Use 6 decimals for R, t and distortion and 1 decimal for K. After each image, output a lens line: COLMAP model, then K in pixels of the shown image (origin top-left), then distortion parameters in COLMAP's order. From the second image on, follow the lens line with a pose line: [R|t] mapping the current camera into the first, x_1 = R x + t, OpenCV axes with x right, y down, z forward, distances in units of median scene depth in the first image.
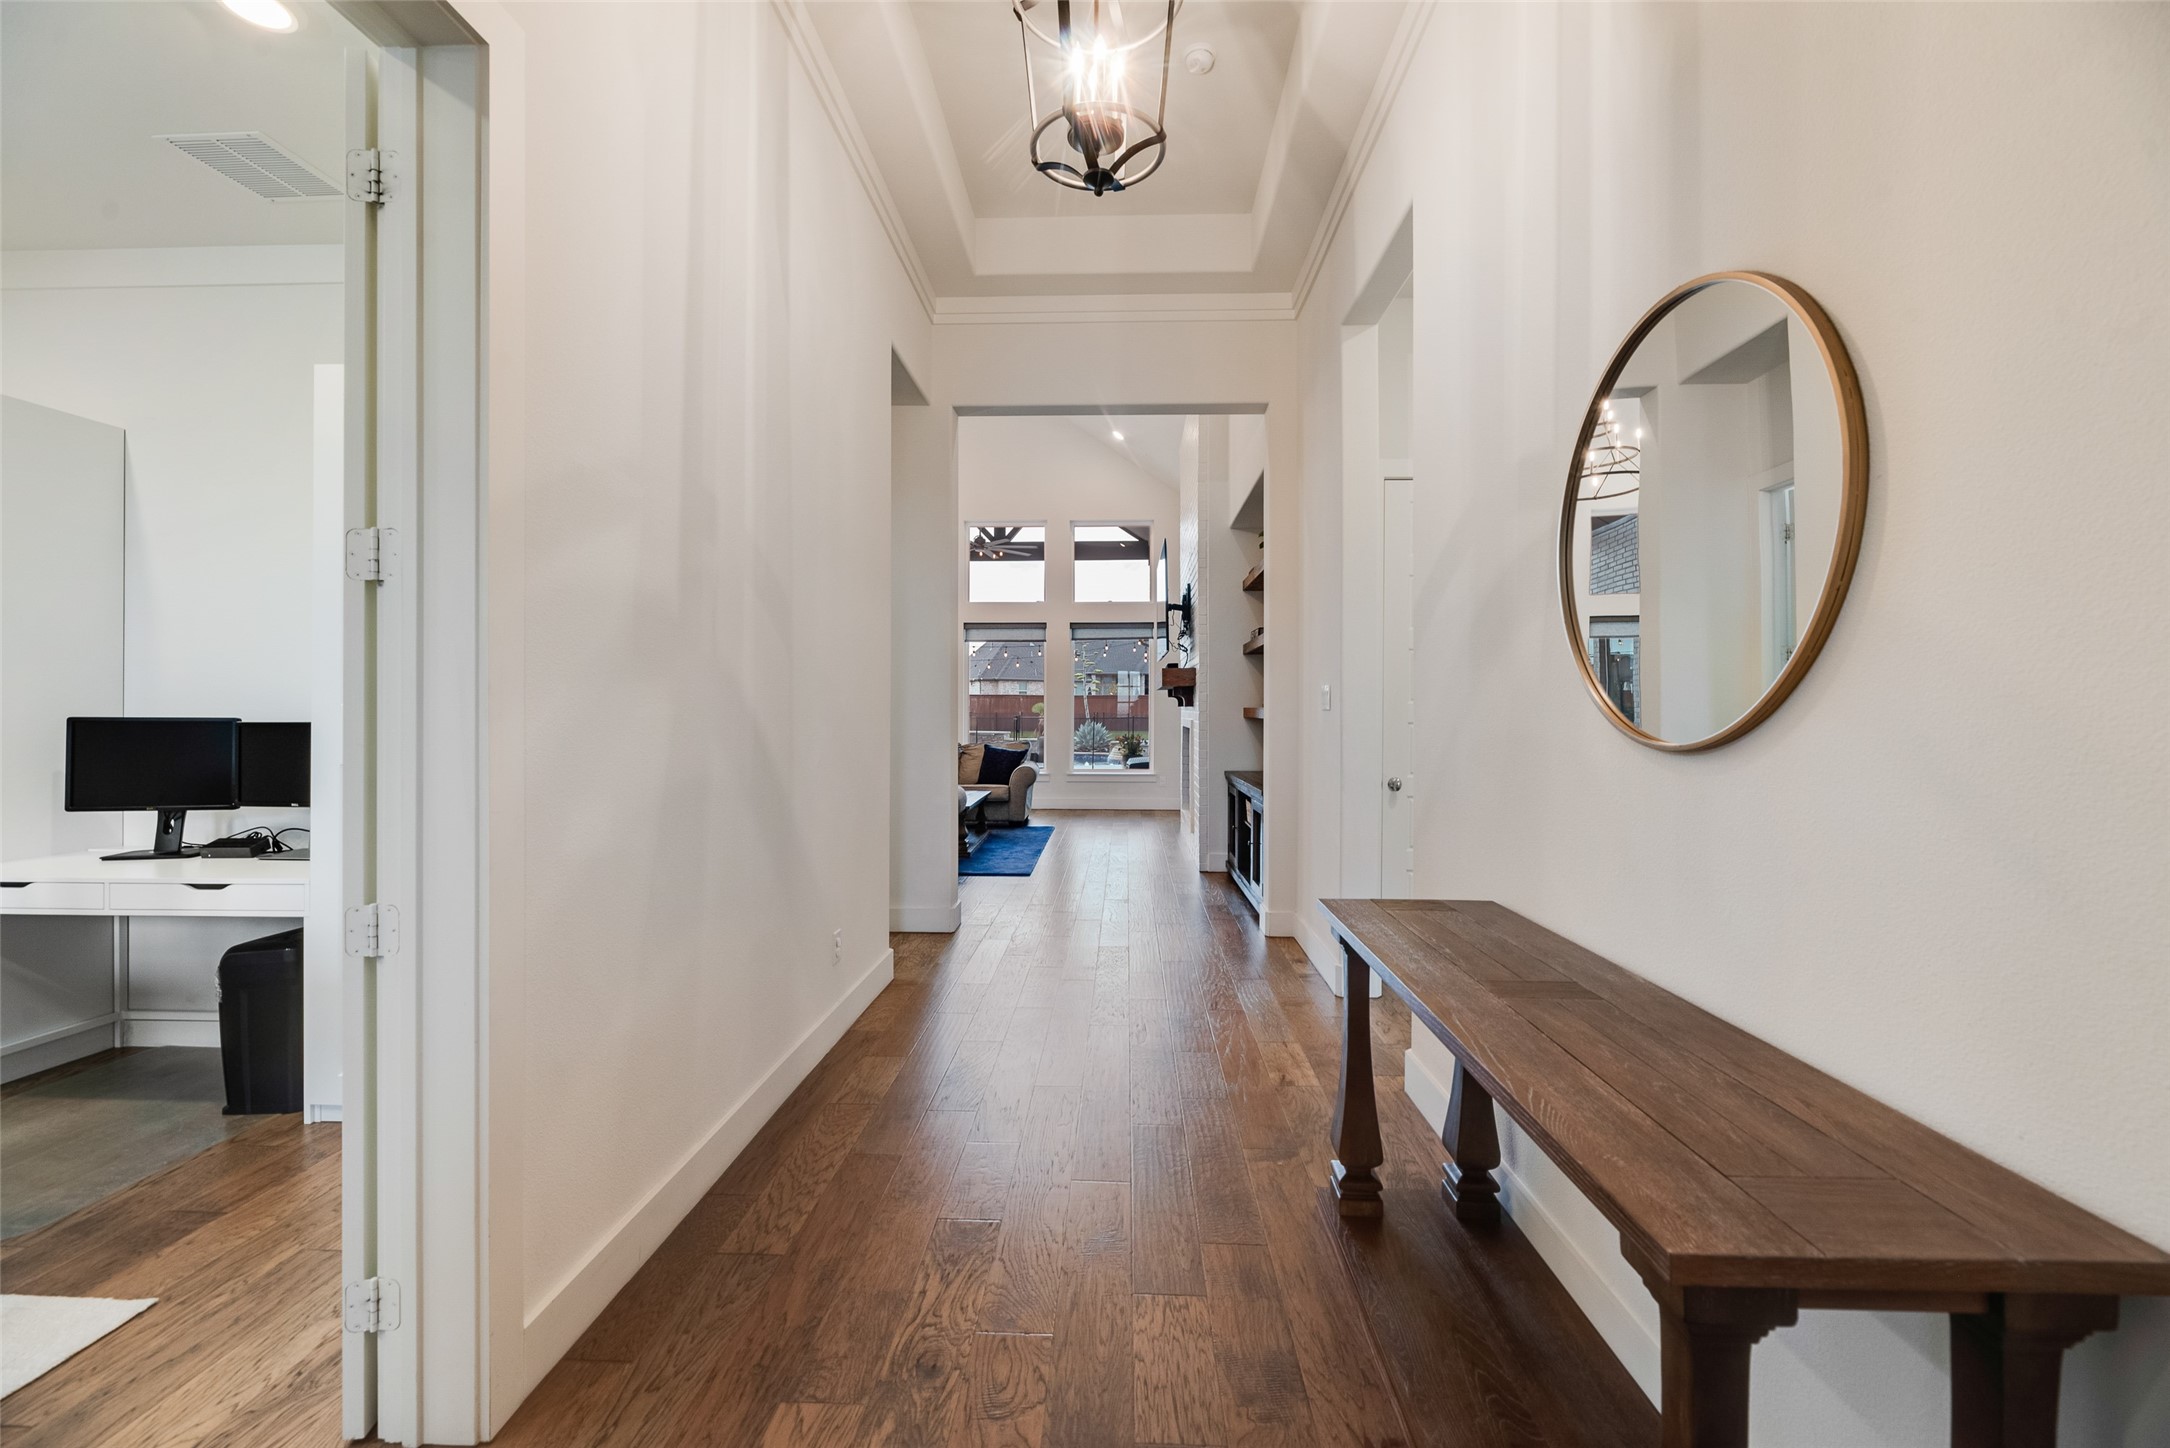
lens RADIAL K [[887.6, 0, 1090.6], [0, 887.6, 709.7], [0, 0, 1]] dist [0.000899, -0.000722]
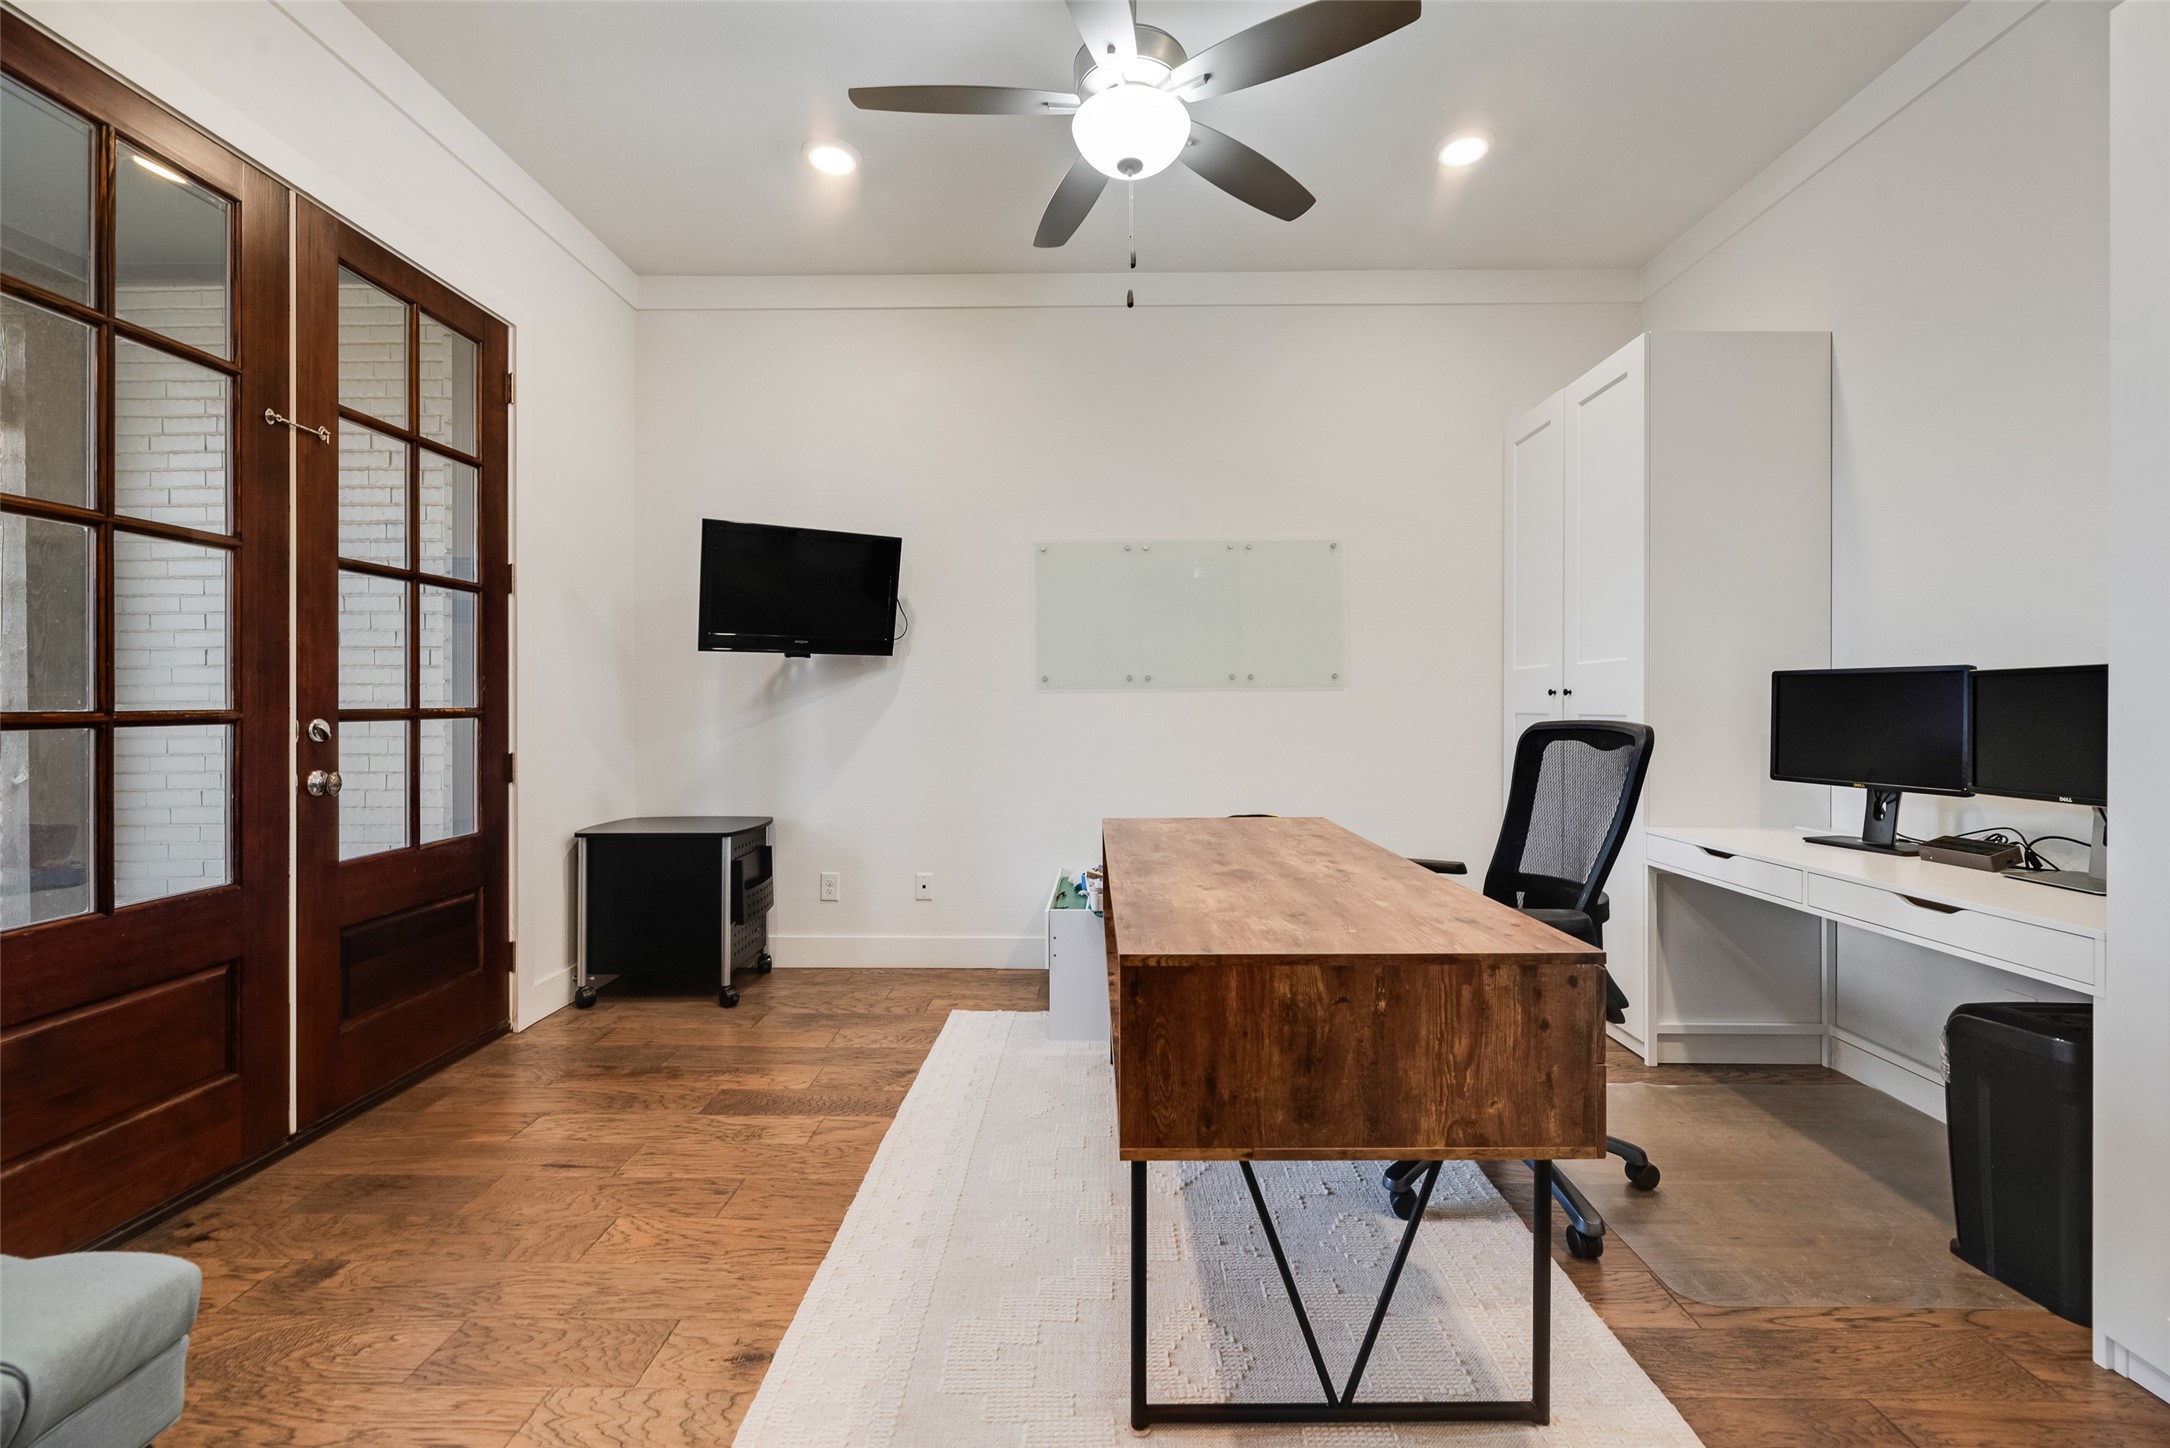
lens RADIAL K [[887.6, 0, 1086.7], [0, 887.6, 705.5], [0, 0, 1]] dist [0.000899, -0.000722]
pose [[0.026701, 0.003541, -0.999637, -0.299075], [0.005621, 0.999977, 0.003693, 0.035305], [0.999628, -0.005718, 0.026680, 0.304009]]
